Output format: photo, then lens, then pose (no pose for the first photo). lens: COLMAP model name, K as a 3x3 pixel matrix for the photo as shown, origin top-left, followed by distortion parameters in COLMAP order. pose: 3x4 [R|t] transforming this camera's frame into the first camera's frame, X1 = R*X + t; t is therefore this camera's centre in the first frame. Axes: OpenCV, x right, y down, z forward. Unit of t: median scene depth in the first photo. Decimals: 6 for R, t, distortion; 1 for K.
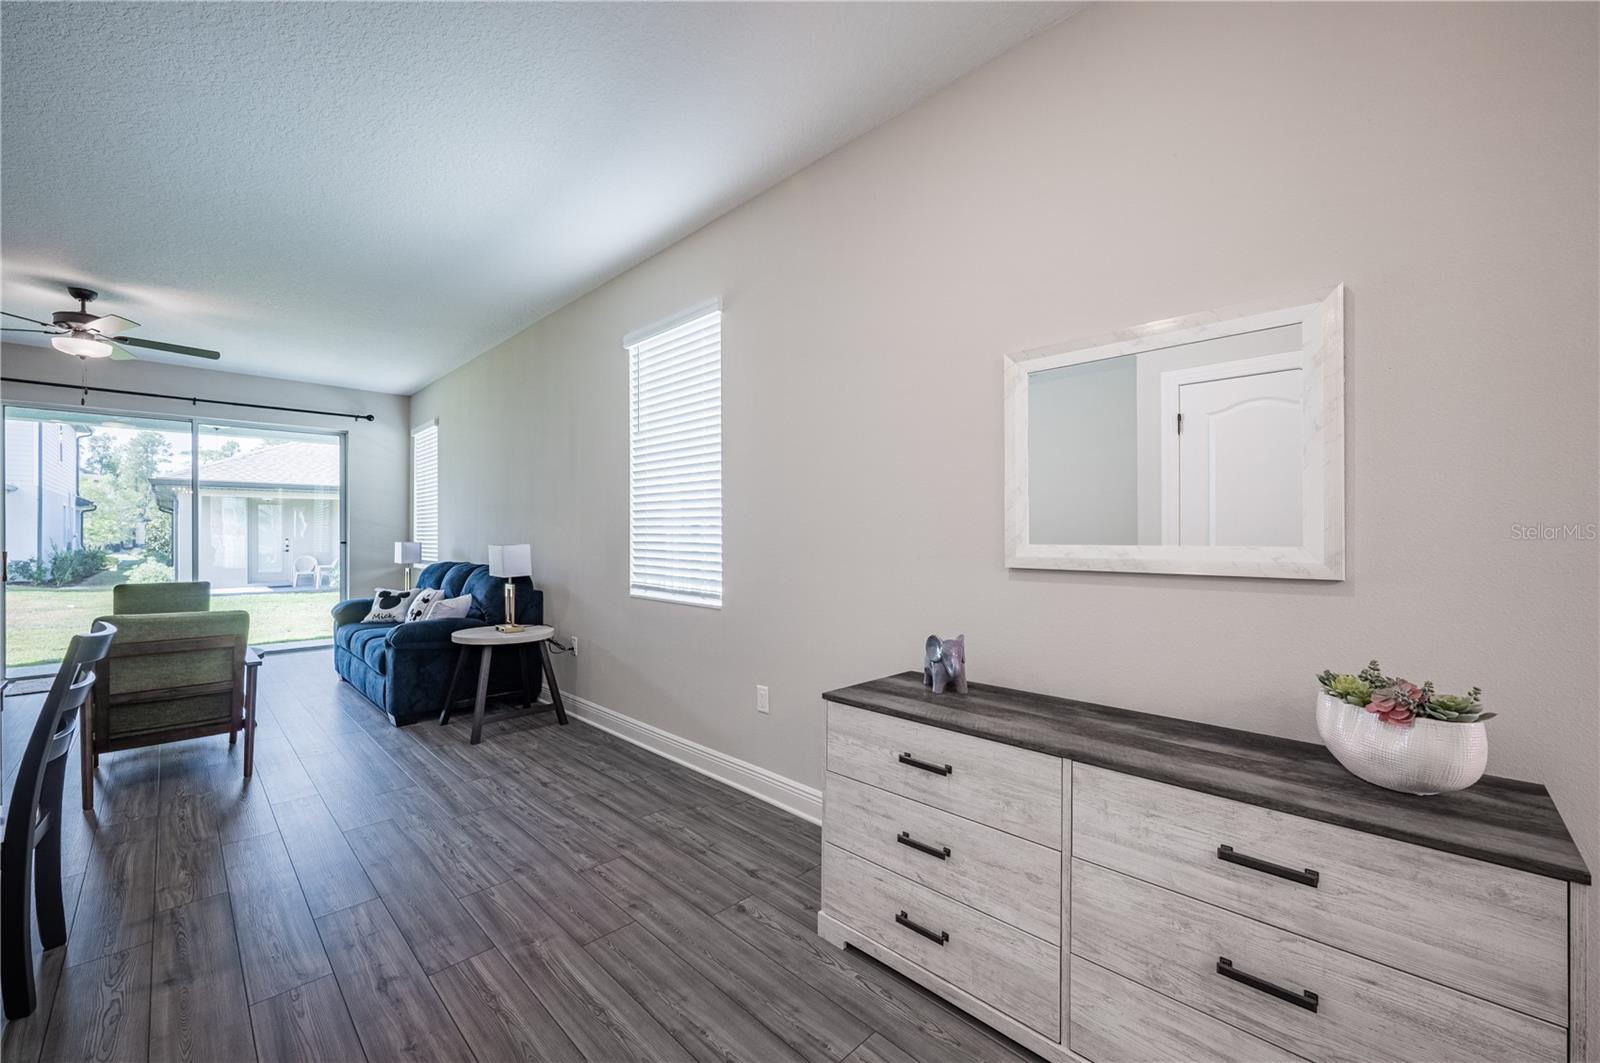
lens RADIAL K [[632.2, 0, 796.2], [0, 632.2, 530.9], [0, 0, 1]] dist [-0.004827, 0.000944]
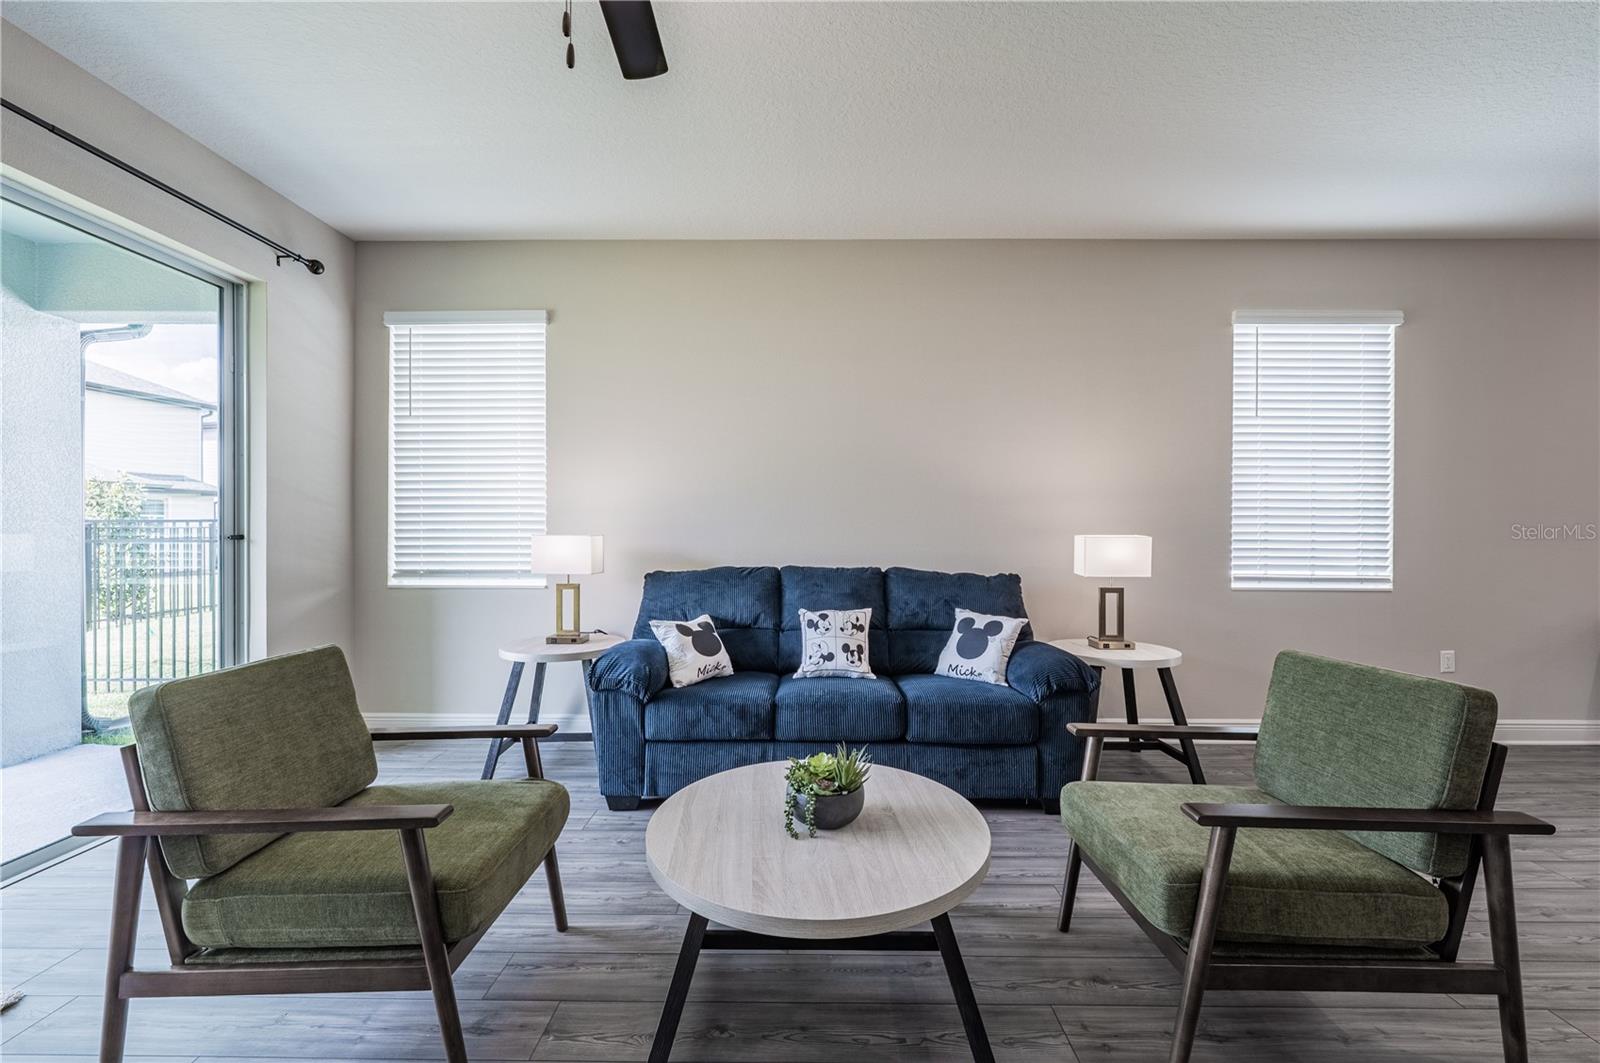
lens RADIAL K [[632.2, 0, 775.0], [0, 632.2, 529.8], [0, 0, 1]] dist [-0.004827, 0.000944]
pose [[0.717347, 0.007290, 0.696678, -1.069274], [-0.008569, 0.999962, -0.001640, 0.016661], [-0.696664, -0.004794, 0.717382, 0.610597]]
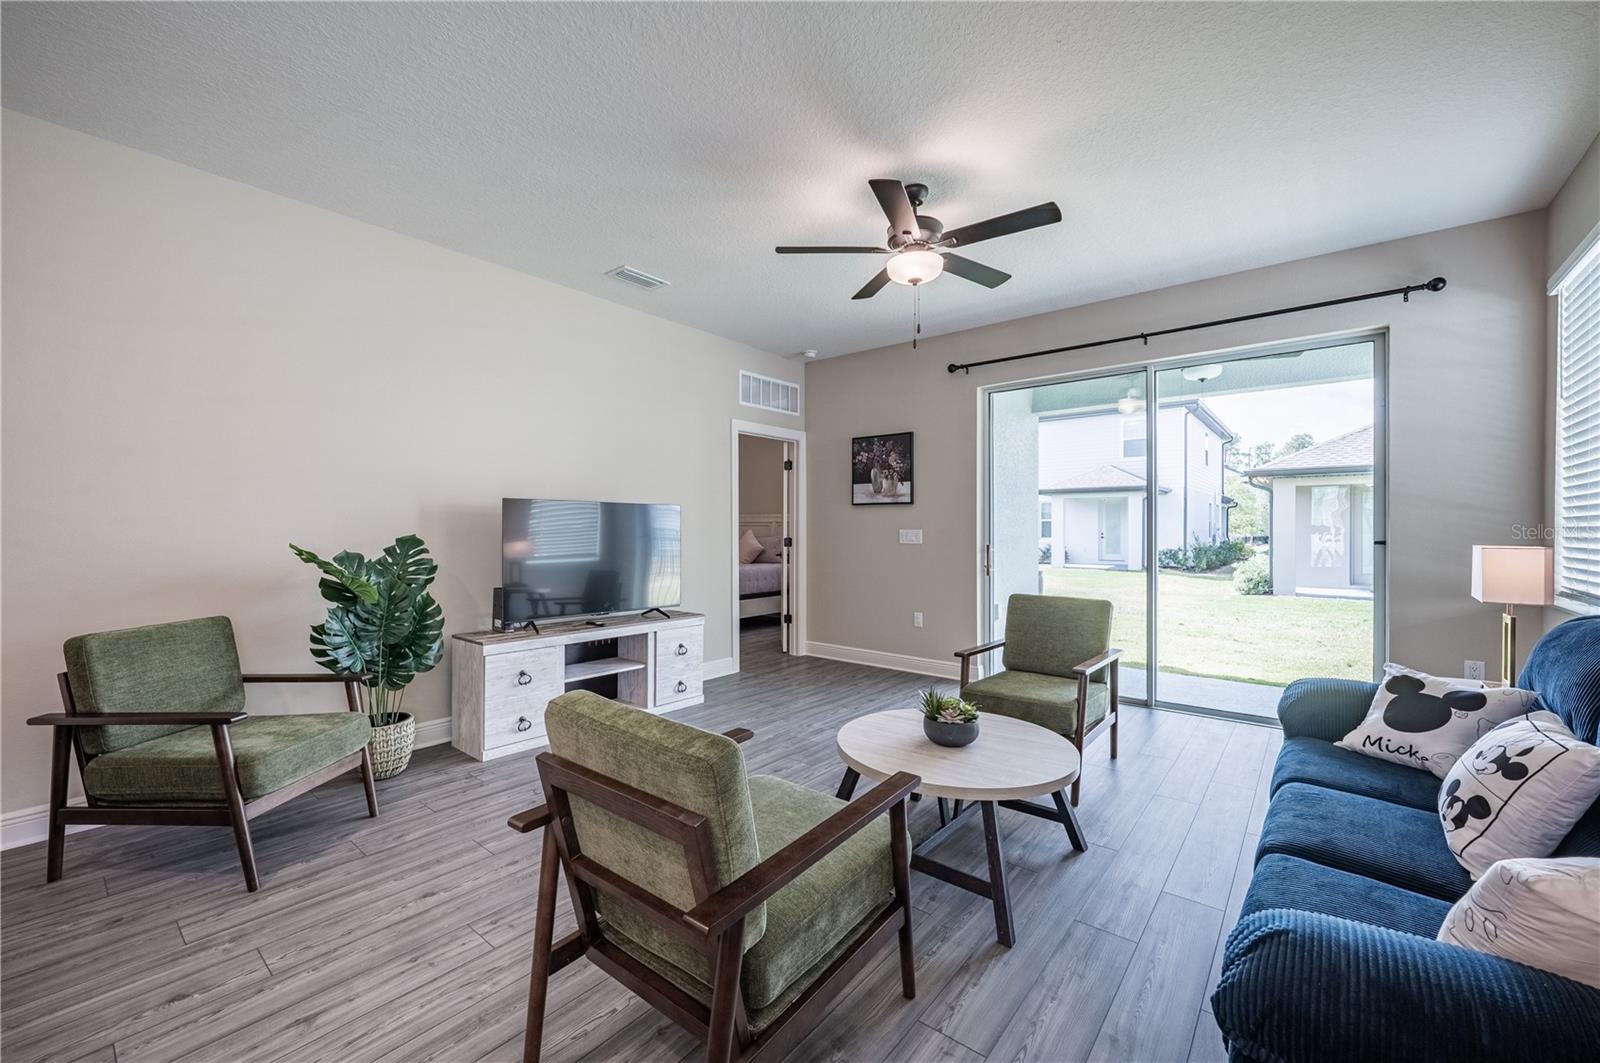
lens RADIAL K [[632.2, 0, 806.0], [0, 632.2, 532.4], [0, 0, 1]] dist [-0.004827, 0.000944]
pose [[0.102771, 0.007924, -0.994673, -0.348132], [0.003428, 0.999960, 0.008320, 0.005915], [0.994699, -0.004265, 0.102740, 0.667008]]
